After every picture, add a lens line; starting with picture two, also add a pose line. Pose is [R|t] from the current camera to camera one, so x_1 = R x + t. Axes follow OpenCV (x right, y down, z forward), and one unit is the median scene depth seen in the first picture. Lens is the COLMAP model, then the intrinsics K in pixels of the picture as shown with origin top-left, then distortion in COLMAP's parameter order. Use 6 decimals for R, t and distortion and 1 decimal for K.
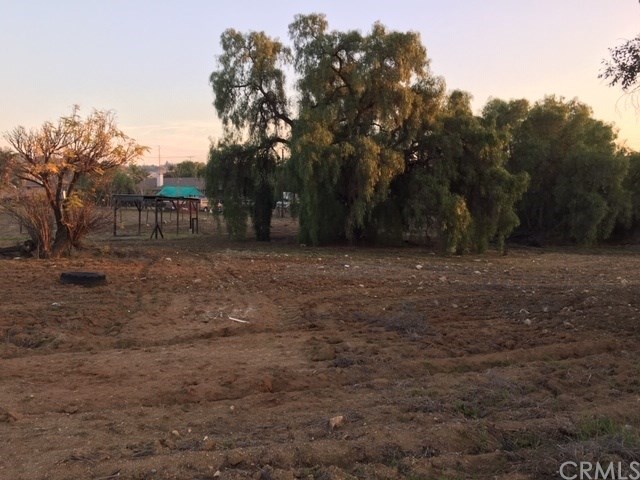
lens RADIAL K [[550.2, 0, 320.0], [0, 550.2, 240.0], [0, 0, 1]] dist [0.042556, -0.018101]
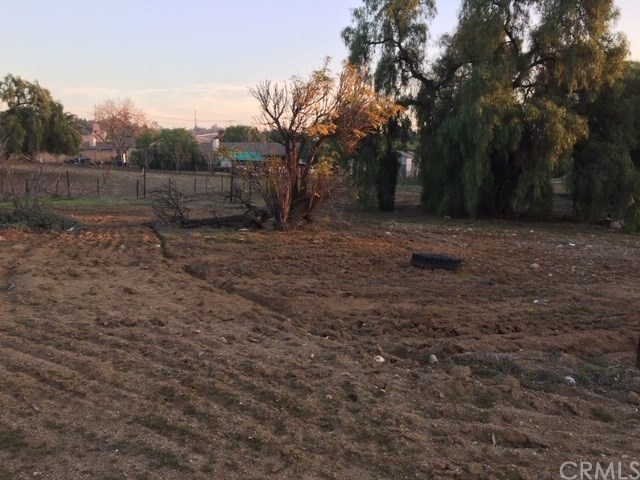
lens RADIAL K [[550.2, 0, 320.0], [0, 550.2, 240.0], [0, 0, 1]] dist [0.042556, -0.018101]
pose [[0.998613, 0.023499, -0.047120, -0.219500], [-0.020627, 0.997953, 0.060532, -0.004285], [0.048446, -0.059476, 0.997053, 0.063104]]
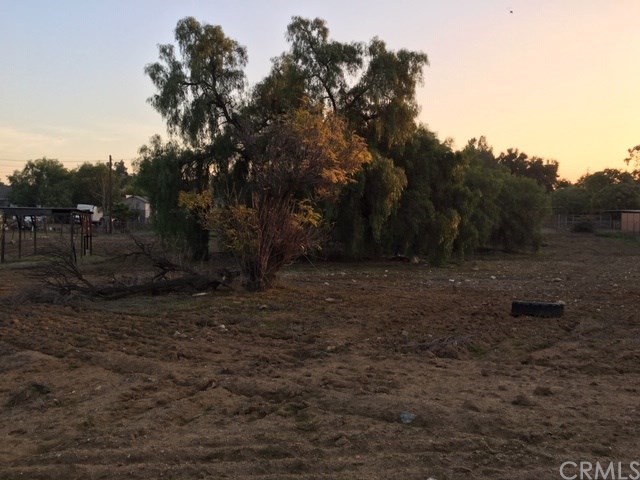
lens RADIAL K [[550.2, 0, 320.0], [0, 550.2, 240.0], [0, 0, 1]] dist [0.042556, -0.018101]
pose [[0.886367, -0.022786, 0.462422, -0.434553], [0.033565, 0.999323, -0.015096, -0.013429], [-0.461765, 0.028902, 0.886531, 0.158604]]
